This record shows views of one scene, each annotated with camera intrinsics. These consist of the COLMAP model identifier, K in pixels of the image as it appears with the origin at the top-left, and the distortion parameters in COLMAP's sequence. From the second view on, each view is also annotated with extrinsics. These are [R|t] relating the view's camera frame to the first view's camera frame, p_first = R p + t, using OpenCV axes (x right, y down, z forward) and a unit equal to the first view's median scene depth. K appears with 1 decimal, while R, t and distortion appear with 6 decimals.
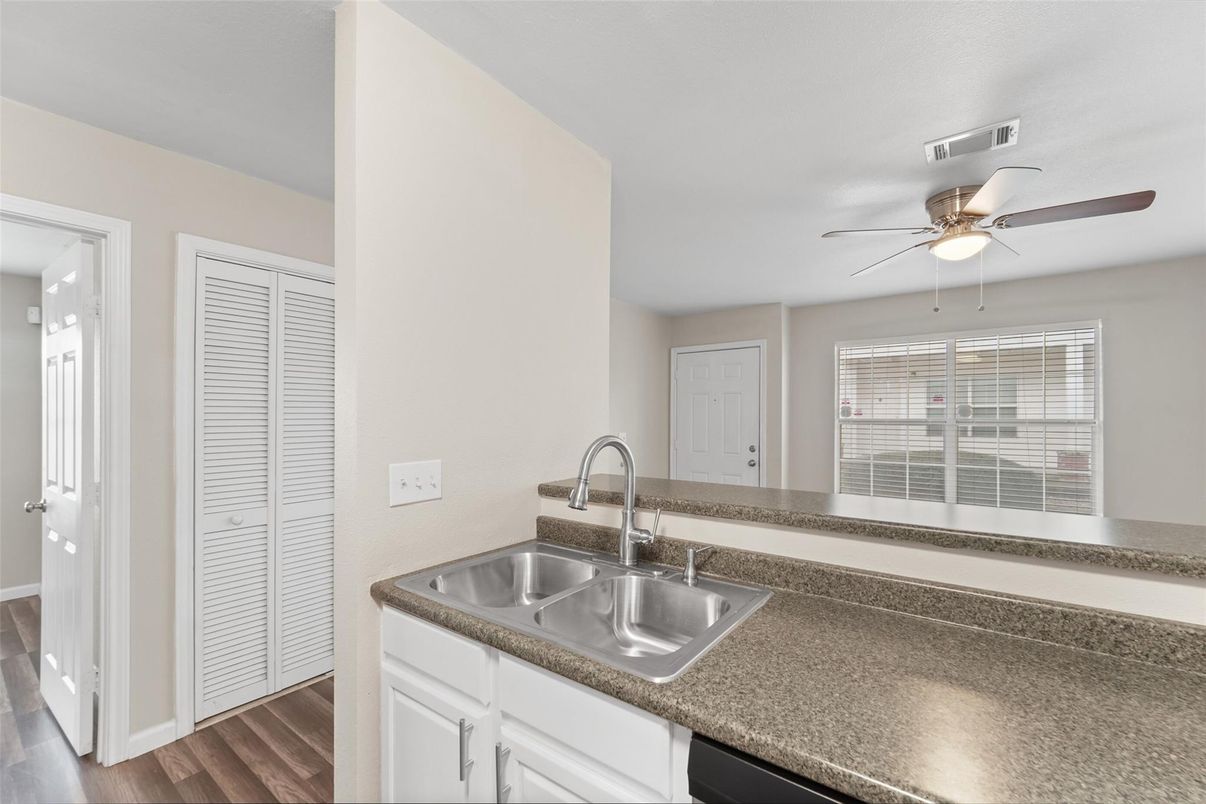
lens RADIAL K [[488.3, 0, 611.0], [0, 488.3, 411.7], [0, 0, 1]] dist [-0.000143, -0.000198]
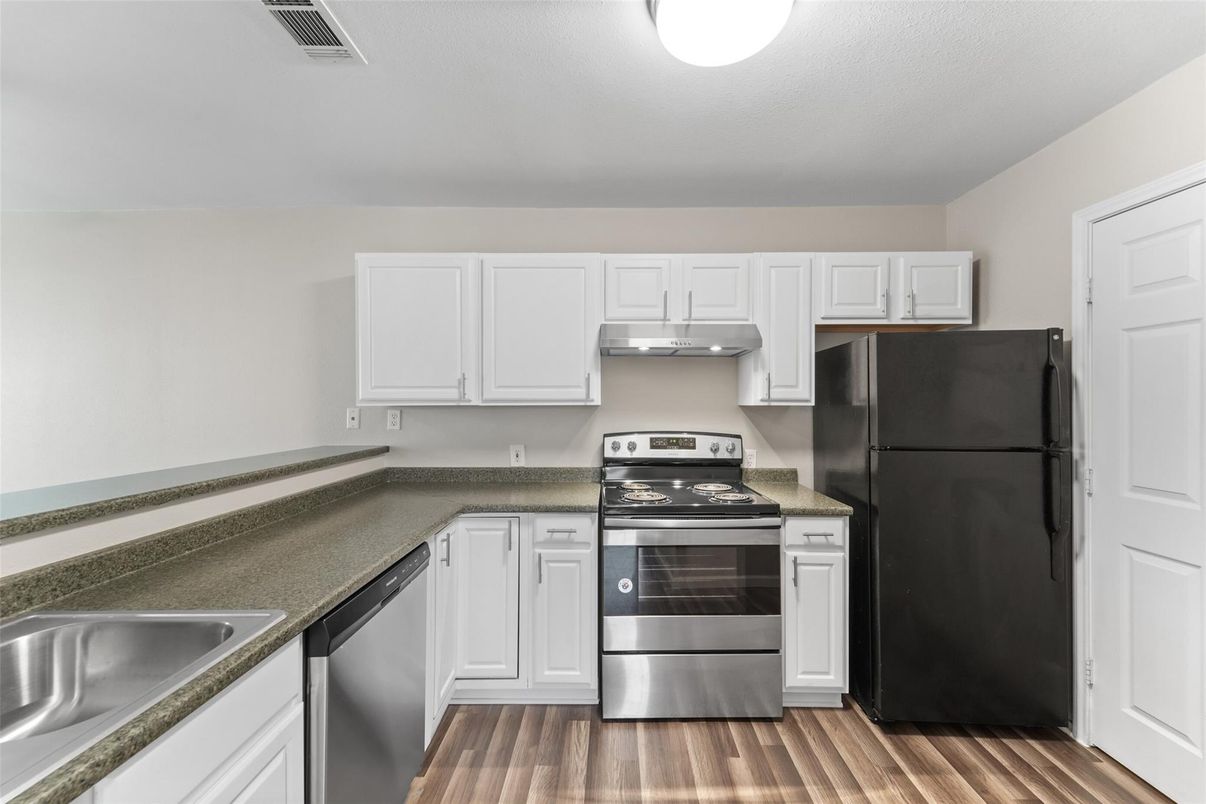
lens RADIAL K [[484.1, 0, 606.8], [0, 484.1, 403.6], [0, 0, 1]] dist [0.027892, -0.010809]
pose [[-0.586065, -0.001068, 0.810263, -0.799136], [-0.007375, 0.999965, -0.004016, 0.006960], [-0.810230, -0.008330, -0.586052, 0.613749]]
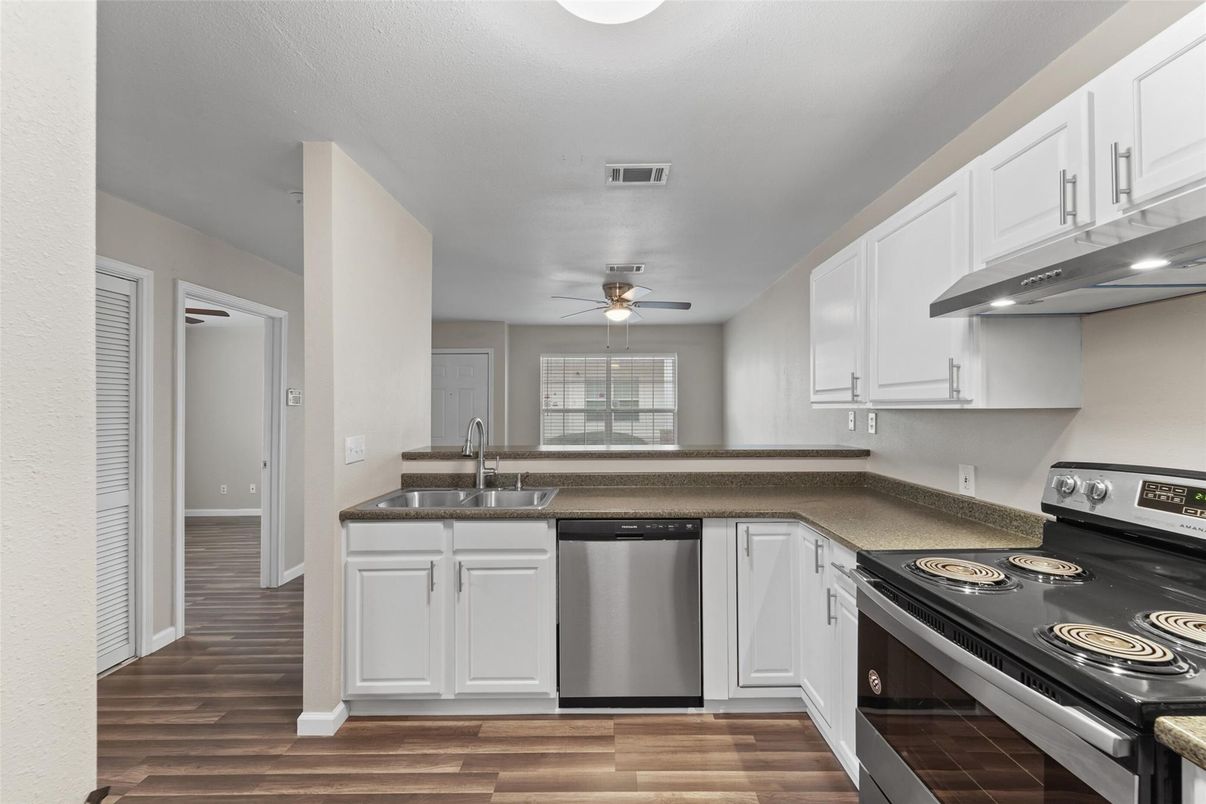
lens RADIAL K [[484.1, 0, 606.8], [0, 484.1, 403.6], [0, 0, 1]] dist [0.027892, -0.010809]
pose [[0.806028, 0.000034, 0.591878, -0.661651], [-0.001196, 0.999998, 0.001571, -0.006912], [-0.591877, -0.001974, 0.806026, -0.735969]]
